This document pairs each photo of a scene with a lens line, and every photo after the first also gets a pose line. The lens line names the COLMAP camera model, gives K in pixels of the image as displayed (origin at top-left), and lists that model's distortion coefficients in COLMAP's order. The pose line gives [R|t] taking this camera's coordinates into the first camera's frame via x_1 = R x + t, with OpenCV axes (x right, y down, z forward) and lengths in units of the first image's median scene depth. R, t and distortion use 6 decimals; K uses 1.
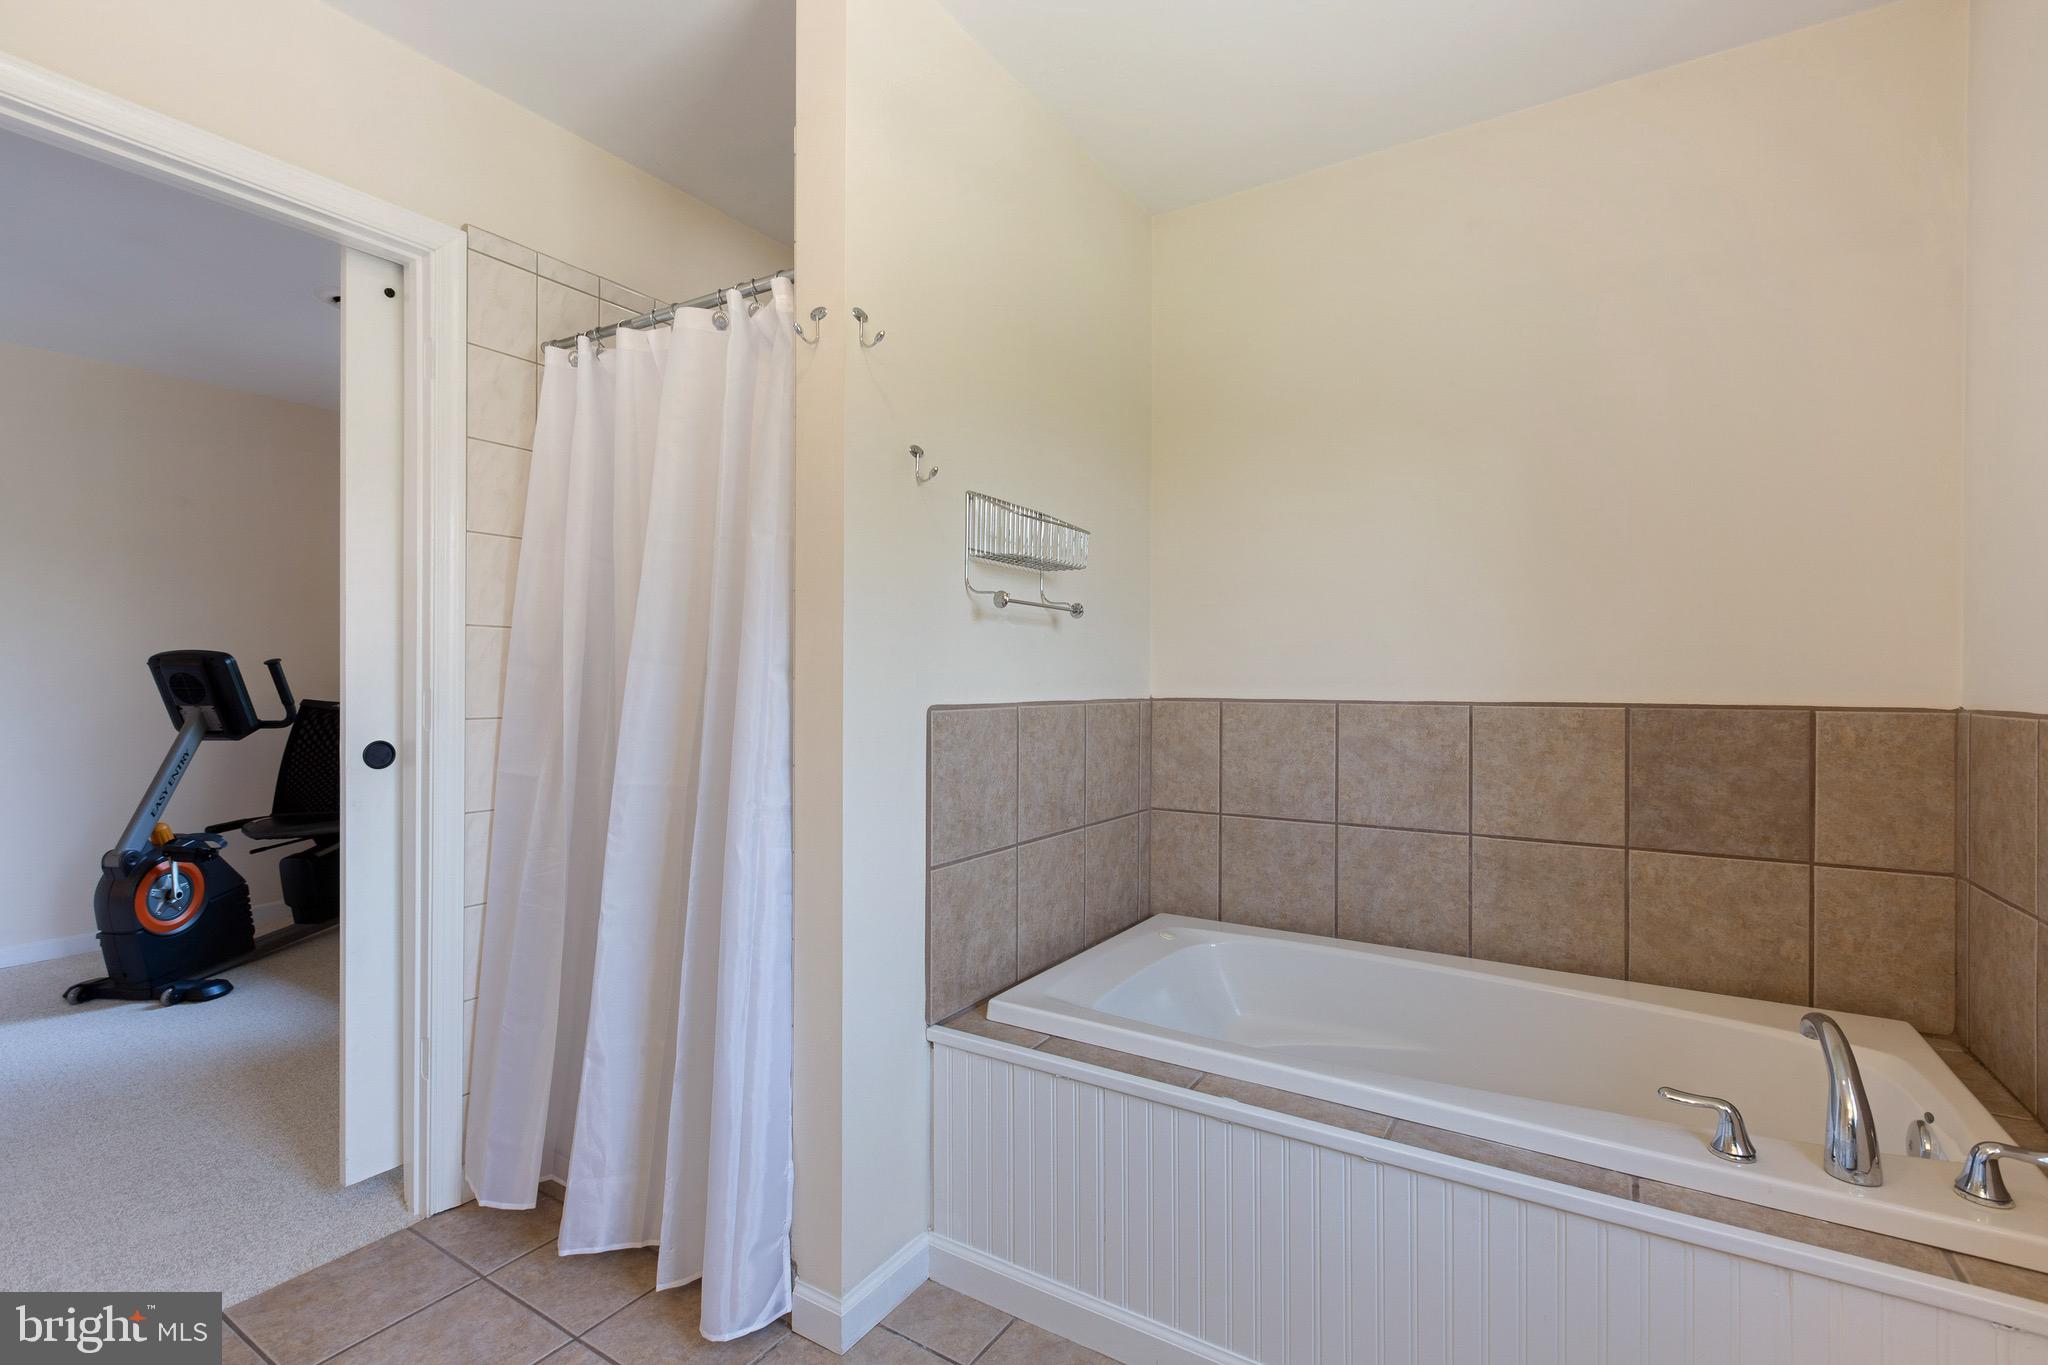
lens RADIAL K [[915.1, 0, 1025.6], [0, 915.1, 676.5], [0, 0, 1]] dist [0.001665, -0.000379]
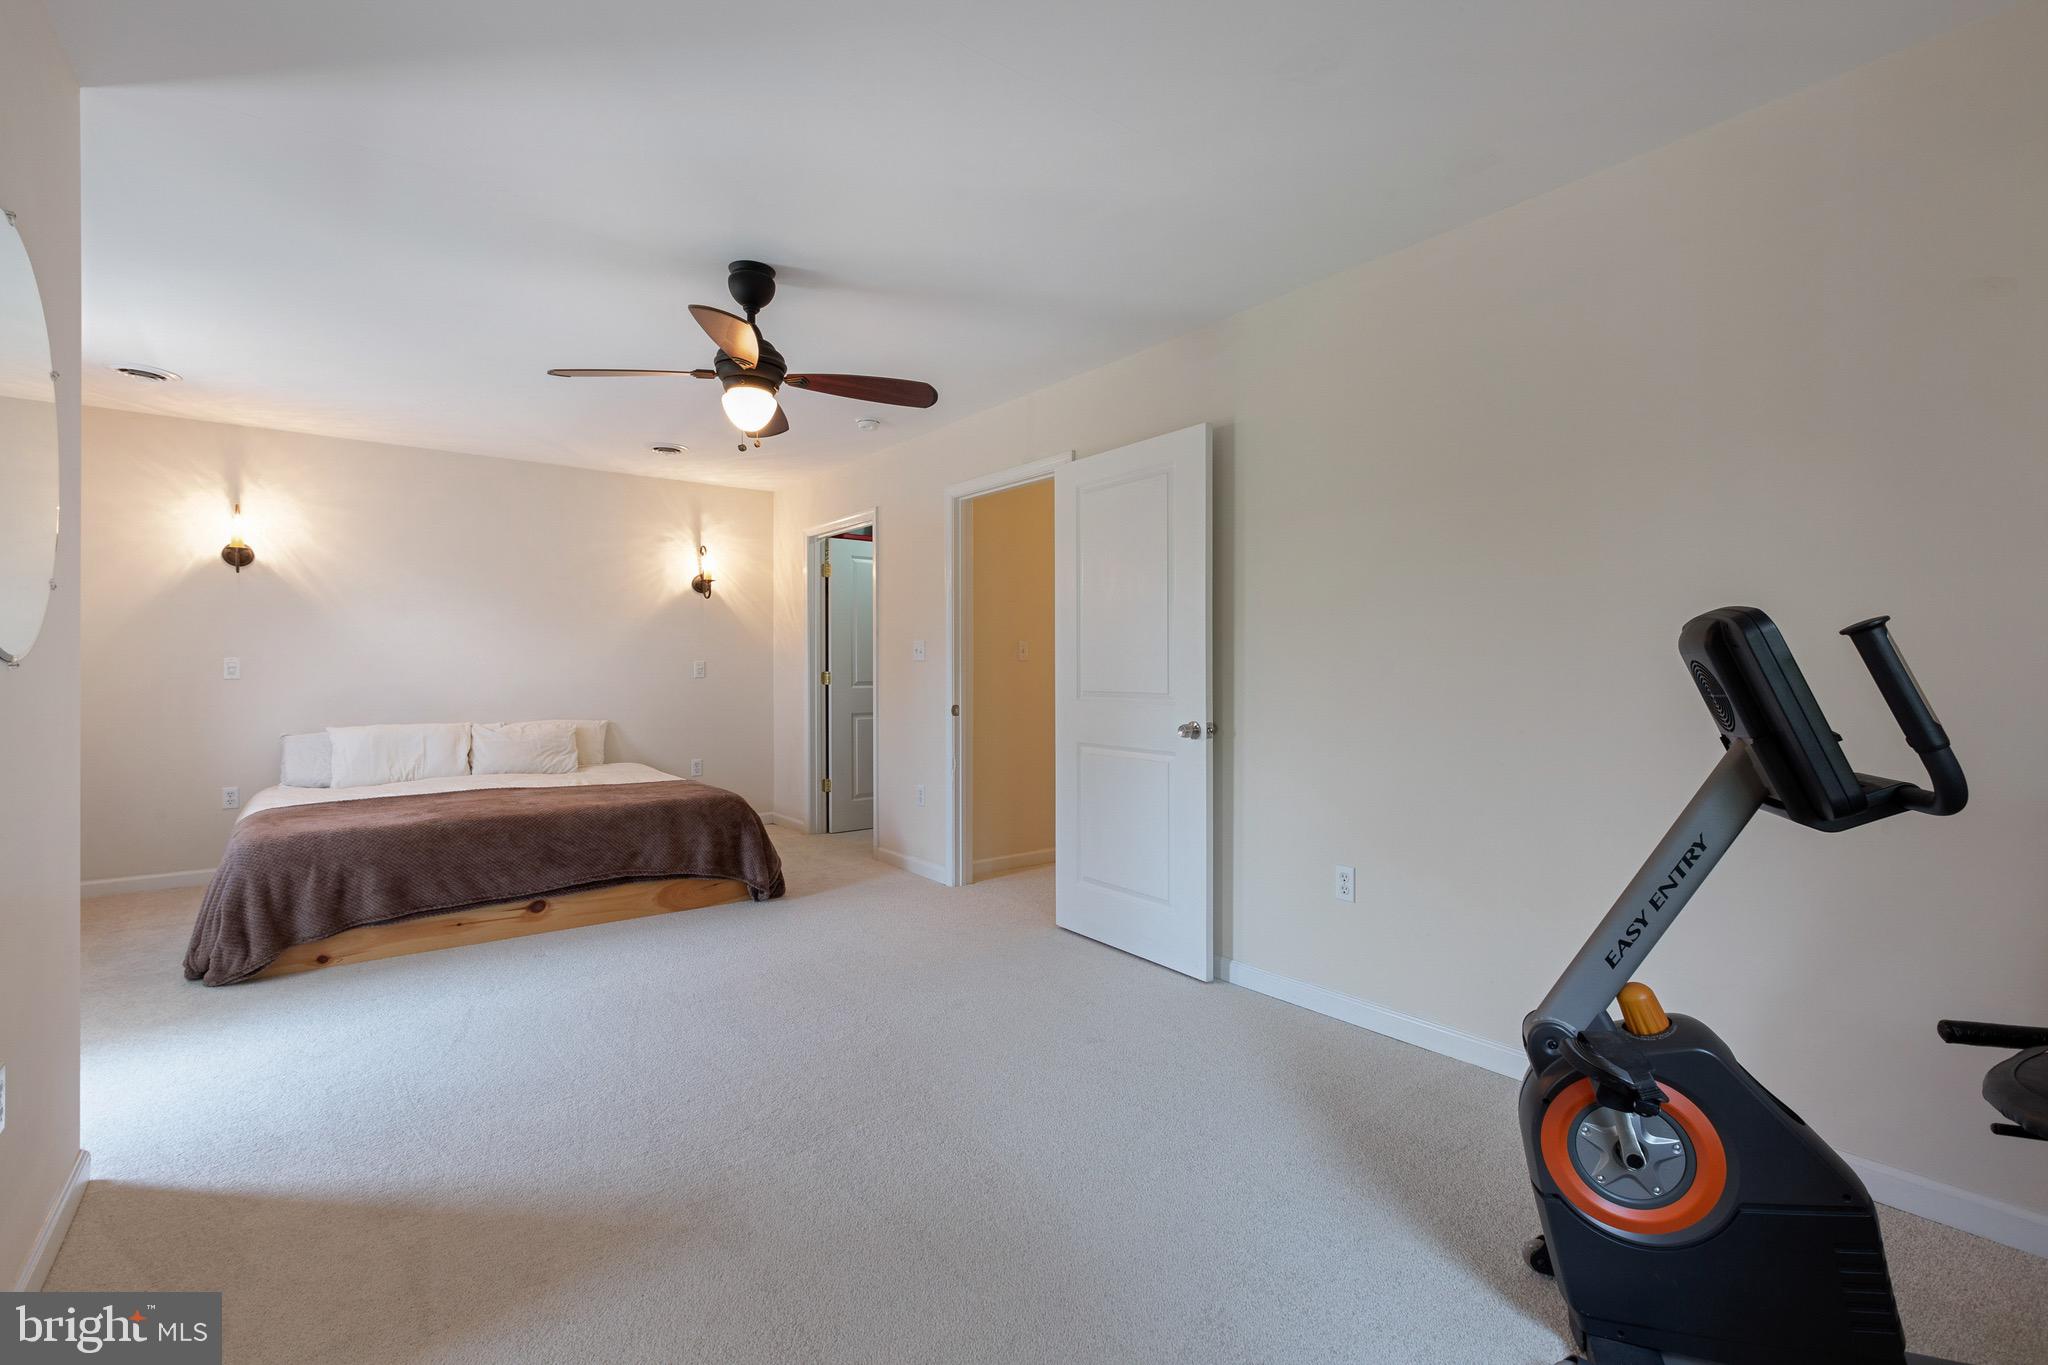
lens RADIAL K [[915.1, 0, 1025.6], [0, 915.1, 676.5], [0, 0, 1]] dist [0.001665, -0.000379]
pose [[-0.244979, 0.000408, -0.969528, -0.406983], [0.002760, 0.999996, -0.000277, 0.002270], [0.969525, -0.002744, -0.244979, 0.797494]]
